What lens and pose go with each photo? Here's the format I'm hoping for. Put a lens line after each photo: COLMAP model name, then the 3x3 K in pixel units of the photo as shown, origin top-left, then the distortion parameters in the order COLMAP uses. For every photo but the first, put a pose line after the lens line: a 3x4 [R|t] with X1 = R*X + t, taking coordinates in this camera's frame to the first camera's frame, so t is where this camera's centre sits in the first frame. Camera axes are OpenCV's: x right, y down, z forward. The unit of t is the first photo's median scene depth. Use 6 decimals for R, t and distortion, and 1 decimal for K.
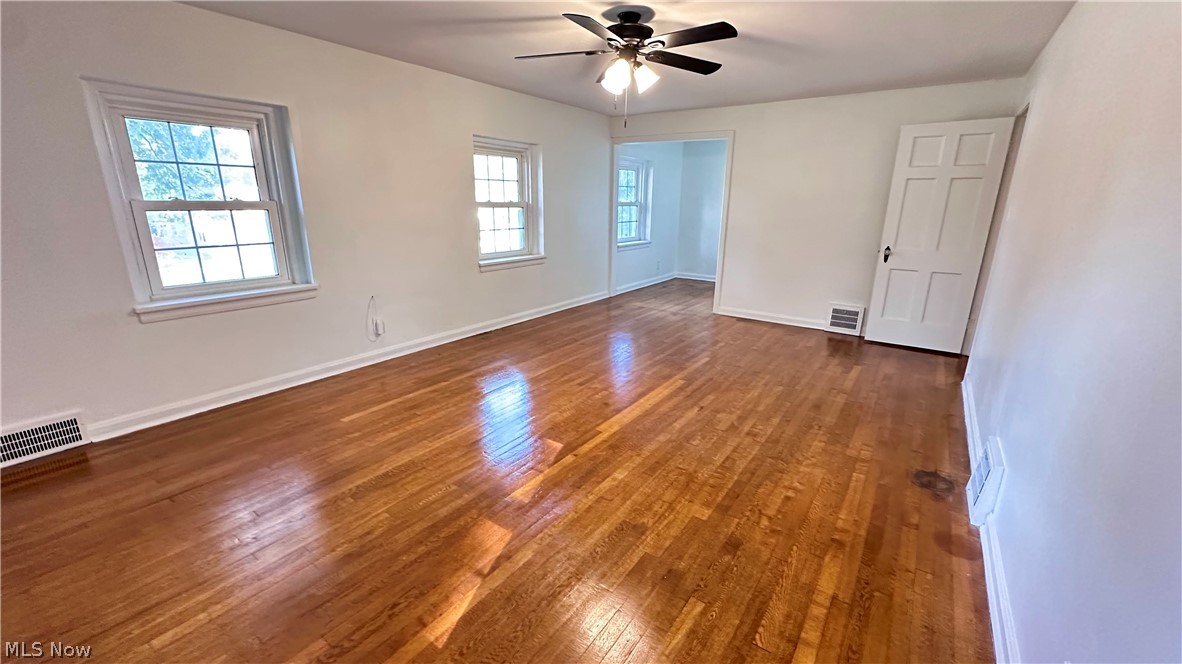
lens RADIAL K [[469.1, 0, 588.8], [0, 469.1, 331.2], [0, 0, 1]] dist [-0.001835, 0.000063]
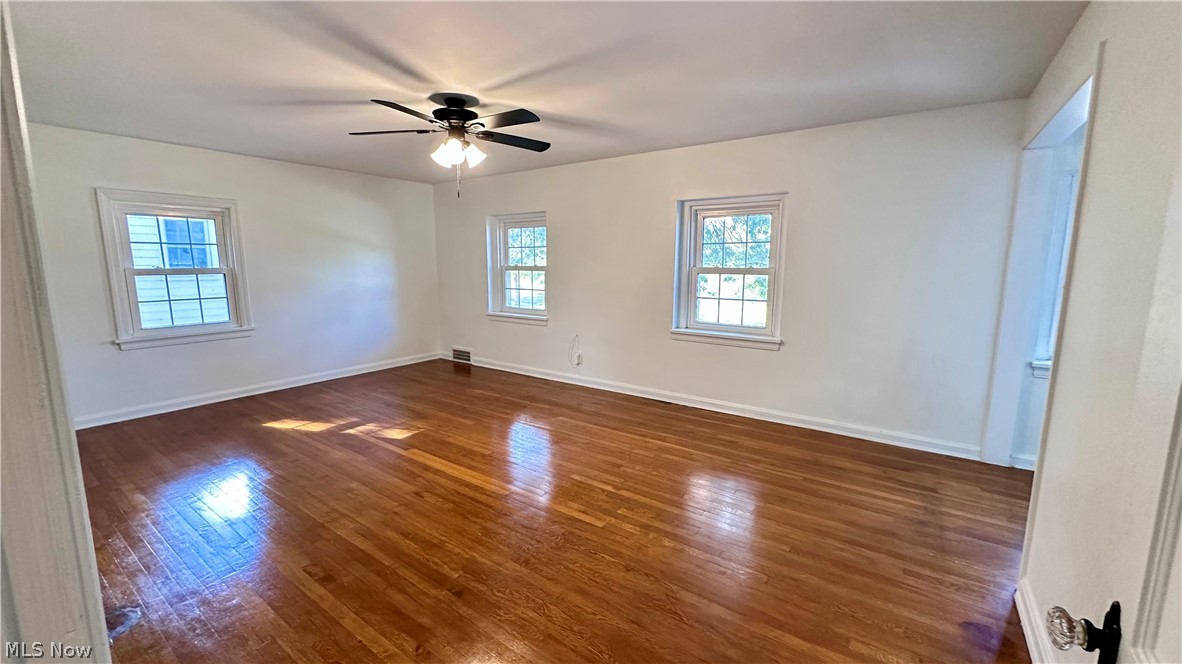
lens RADIAL K [[469.1, 0, 588.8], [0, 469.1, 331.2], [0, 0, 1]] dist [-0.001835, 0.000063]
pose [[0.000823, 0.132736, -0.991151, 0.927374], [-0.271289, 0.954011, 0.127537, -0.281345], [0.962498, 0.268783, 0.036795, 1.037992]]
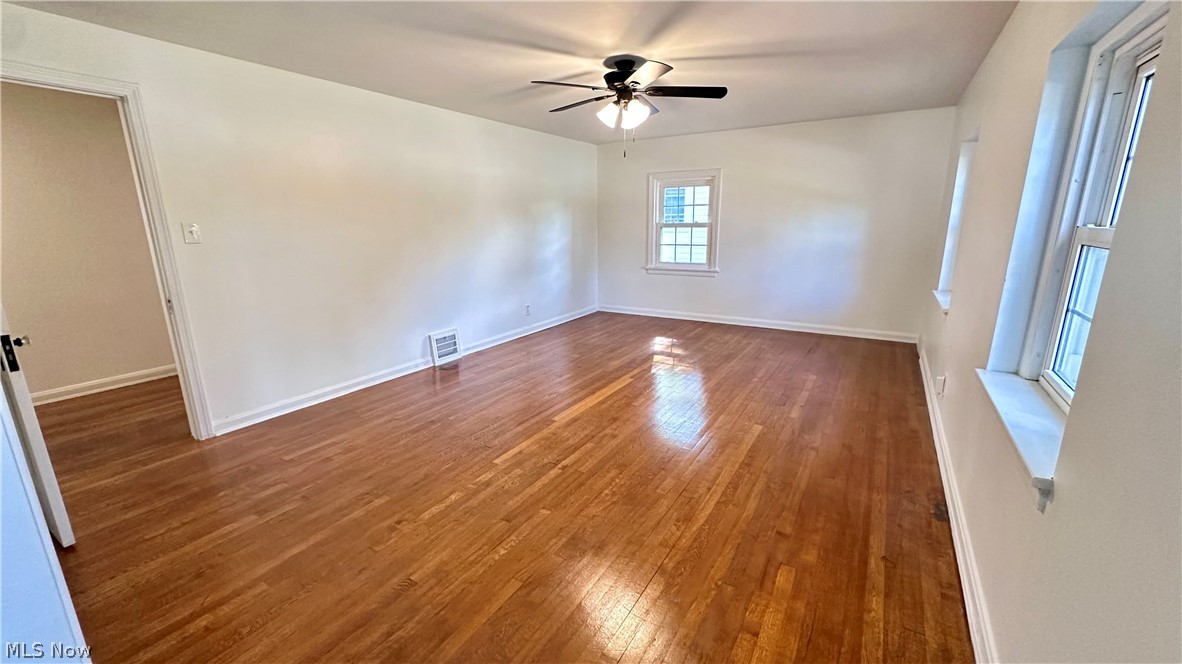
lens RADIAL K [[469.1, 0, 588.8], [0, 469.1, 331.2], [0, 0, 1]] dist [-0.001835, 0.000063]
pose [[-0.997958, 0.013557, -0.062411, 0.188977], [-0.018345, 0.875179, 0.483451, -0.479420], [0.061175, 0.483609, -0.873143, 1.716602]]
